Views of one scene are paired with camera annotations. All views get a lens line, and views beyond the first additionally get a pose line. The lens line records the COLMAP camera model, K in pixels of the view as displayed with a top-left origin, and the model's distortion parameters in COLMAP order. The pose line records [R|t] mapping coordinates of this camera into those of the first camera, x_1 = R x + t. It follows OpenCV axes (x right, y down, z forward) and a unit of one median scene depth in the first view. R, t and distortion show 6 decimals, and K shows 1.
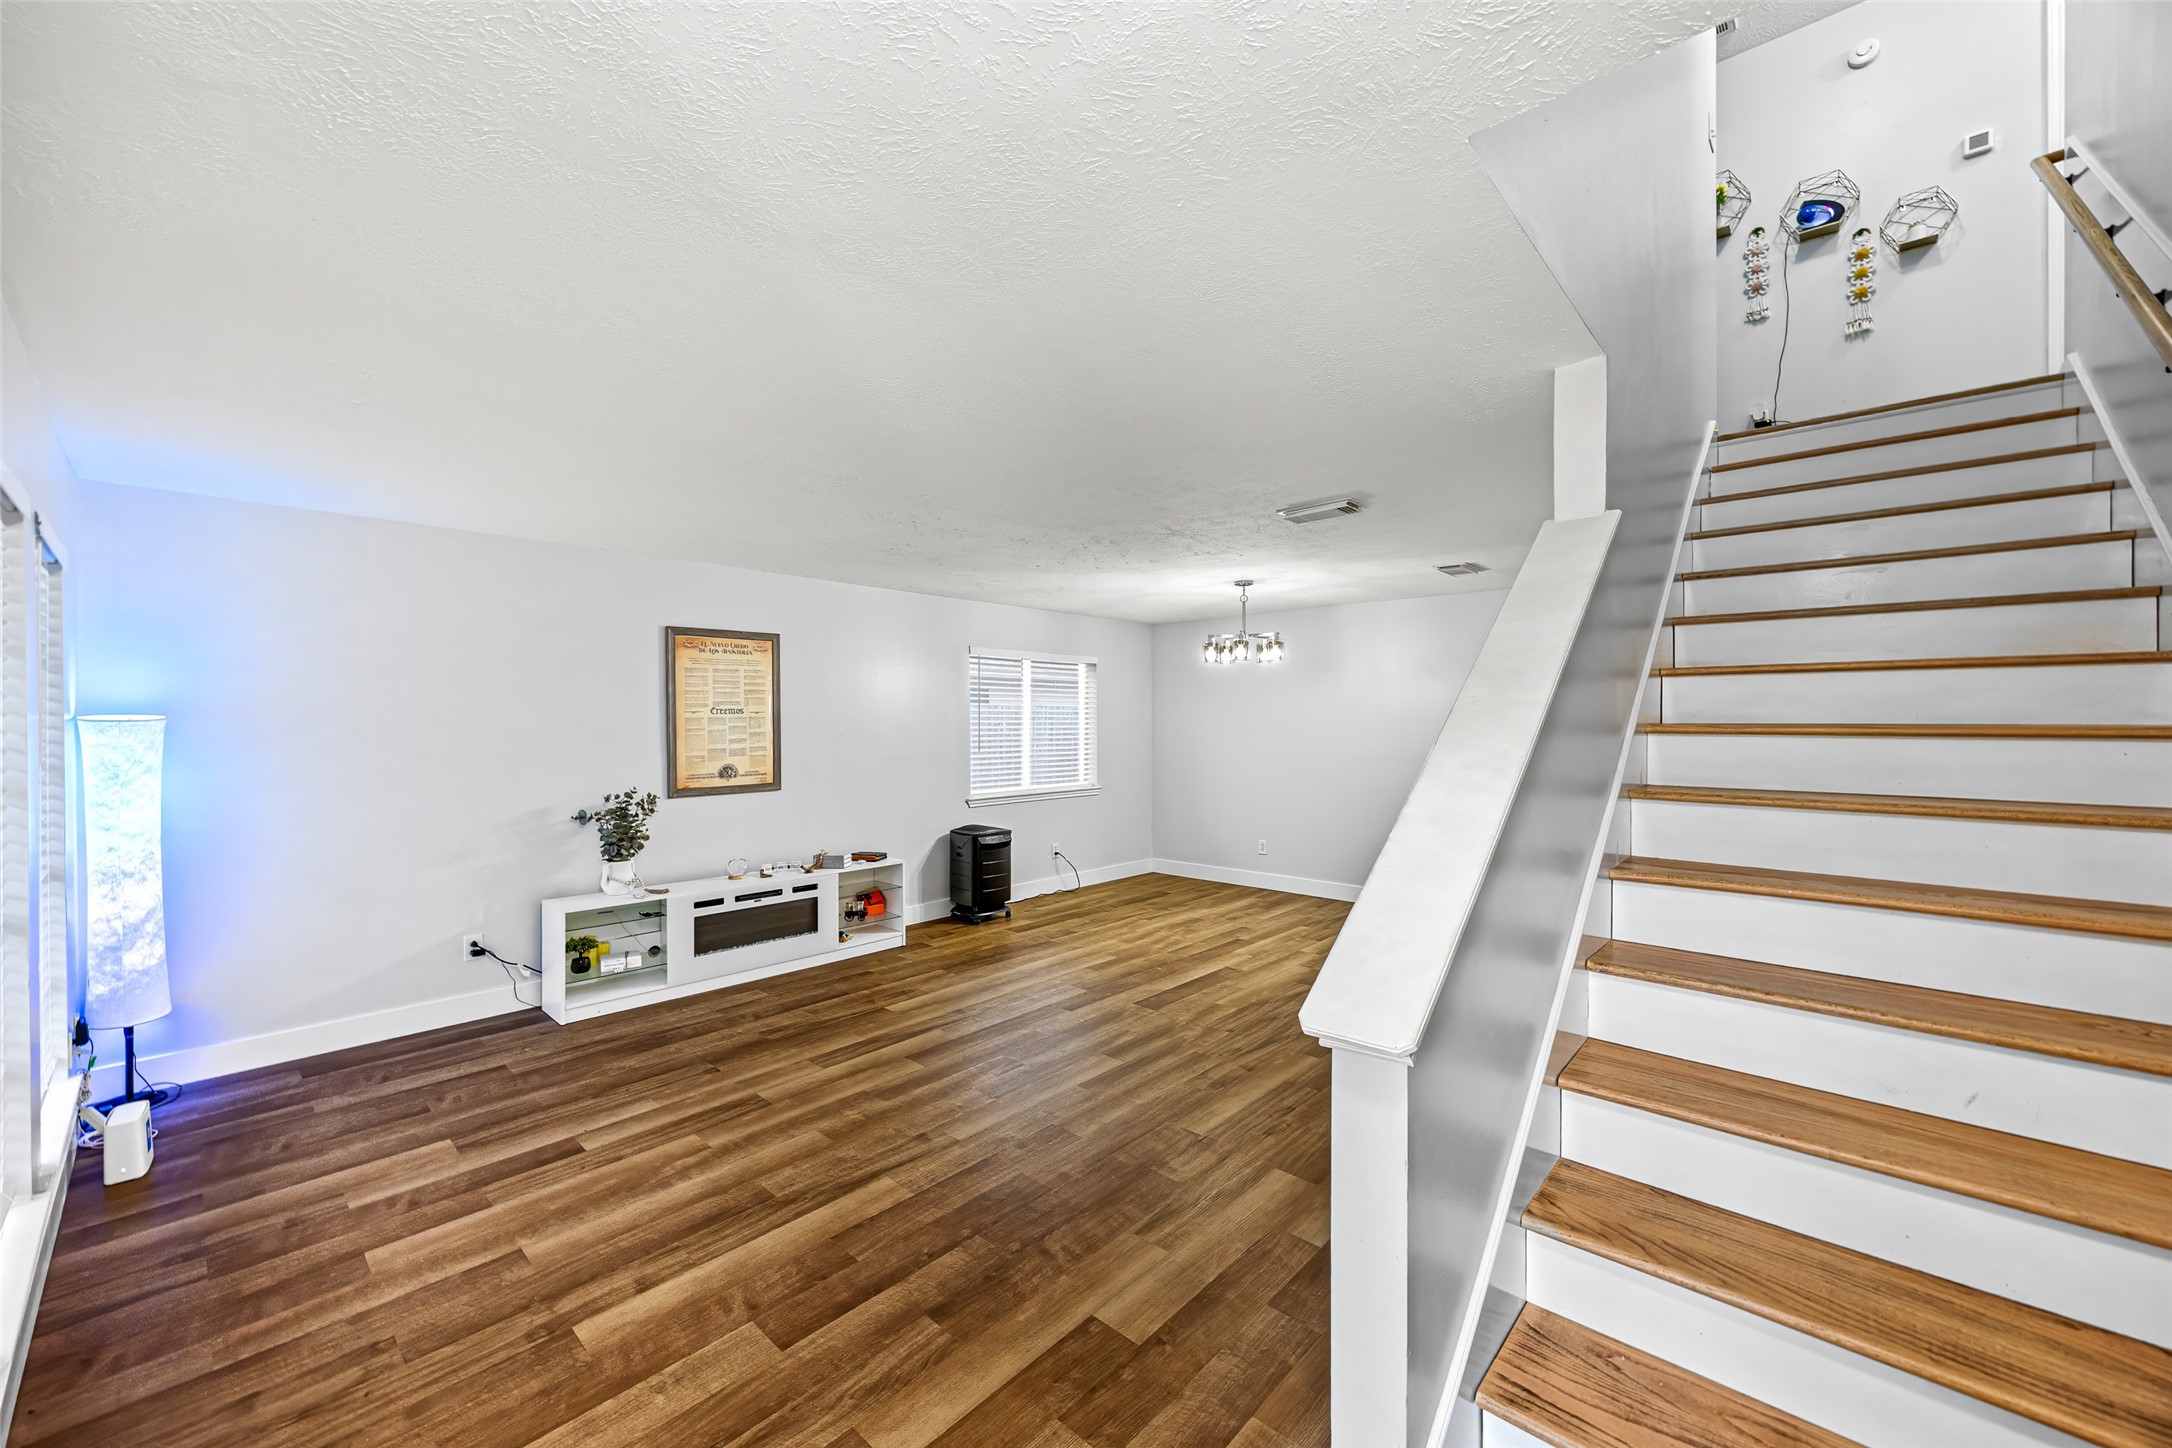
lens RADIAL K [[831.4, 0, 1073.9], [0, 831.4, 718.0], [0, 0, 1]] dist [-0.003449, -0.000244]
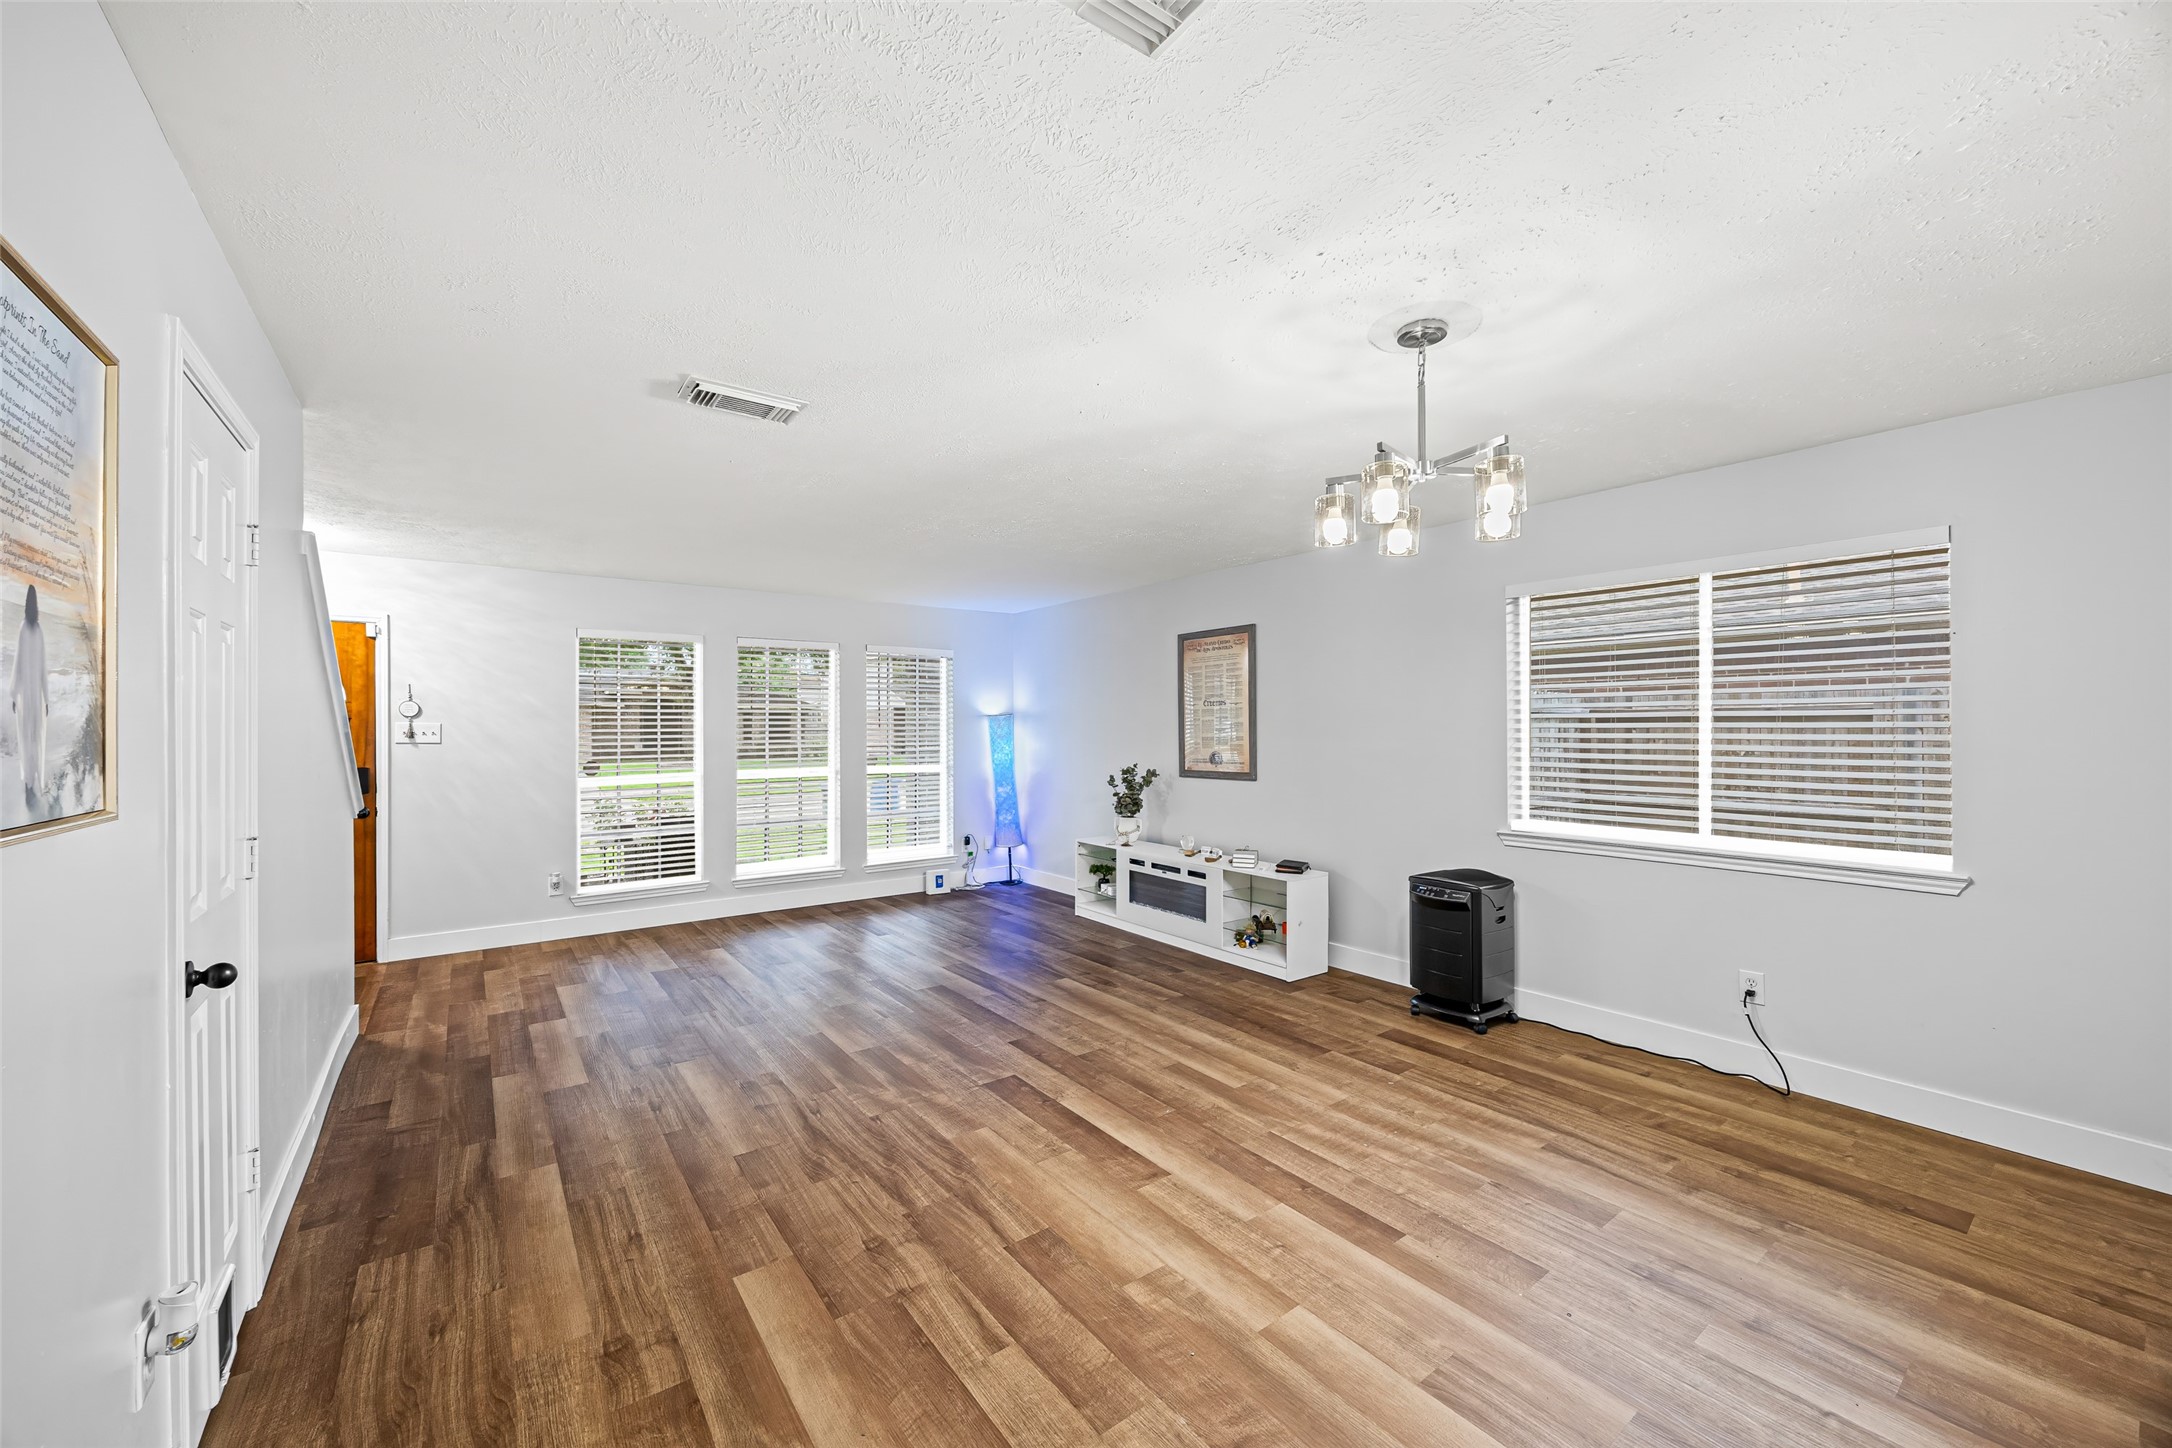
lens RADIAL K [[823.4, 0, 1086.0], [0, 823.4, 724.0], [0, 0, 1]] dist [-0.002869, -0.000224]
pose [[-0.172638, -0.002576, -0.984982, 0.770536], [0.005621, 0.999978, -0.003600, 0.025054], [0.984969, -0.006159, -0.172620, 1.151146]]
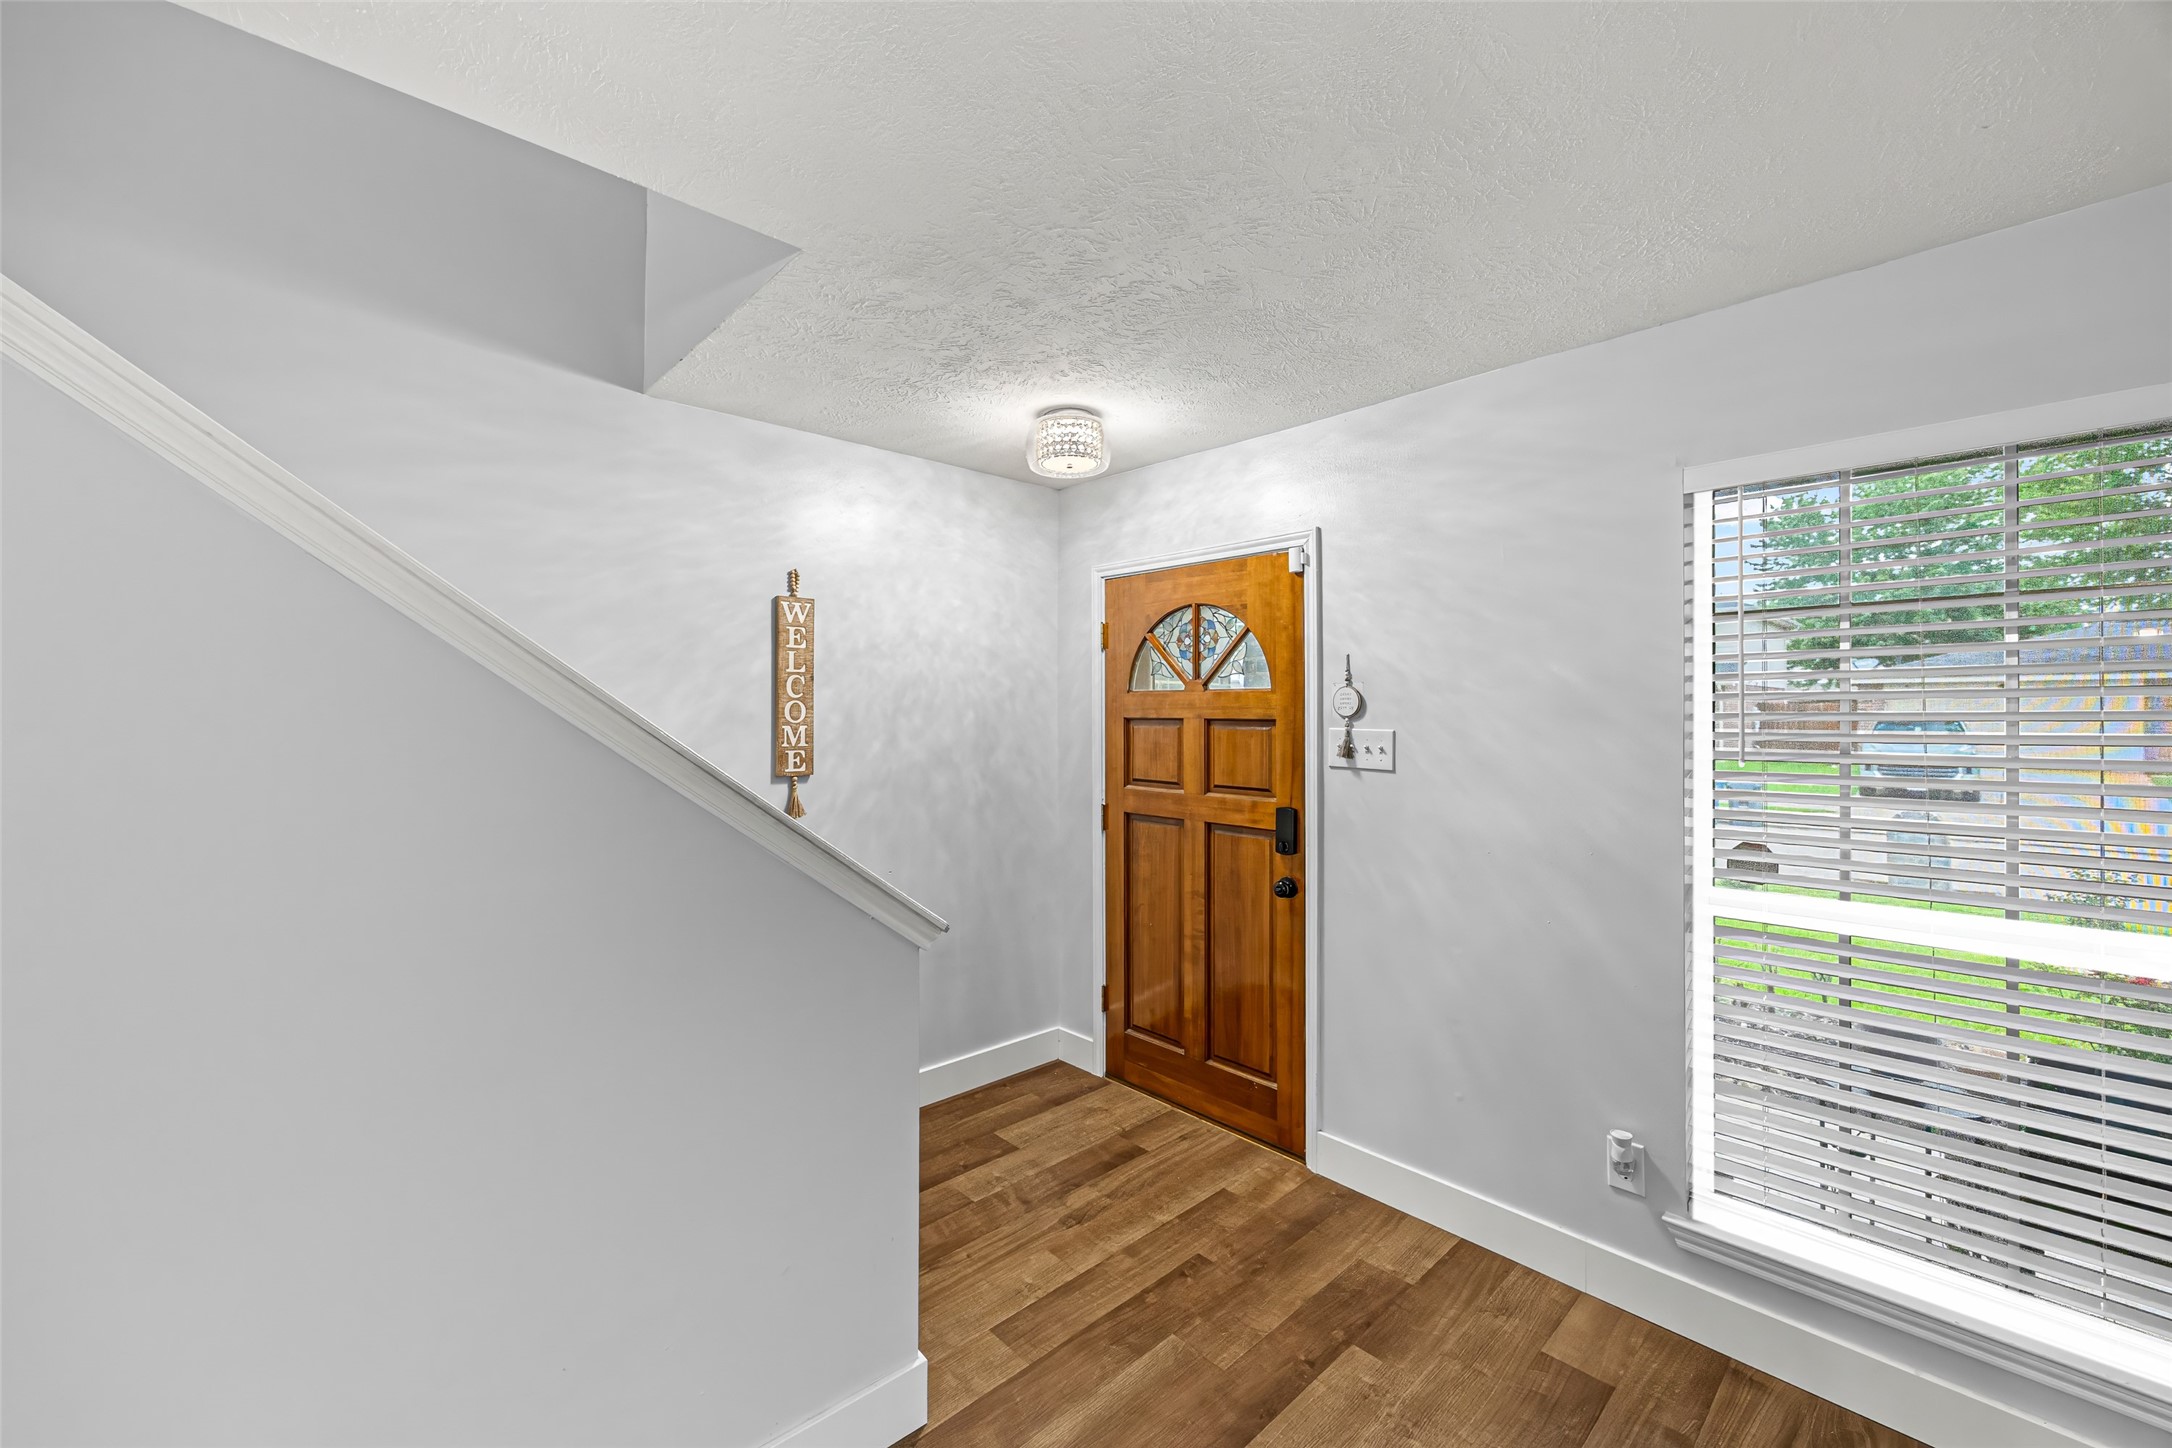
lens RADIAL K [[859.7, 0, 1079.0], [0, 859.7, 709.3], [0, 0, 1]] dist [-0.000367, -0.000050]
pose [[-0.996945, -0.000455, 0.078111, -0.021774], [-0.000880, 0.999985, -0.005412, 0.004666], [-0.078108, -0.005464, -0.996930, 0.676222]]
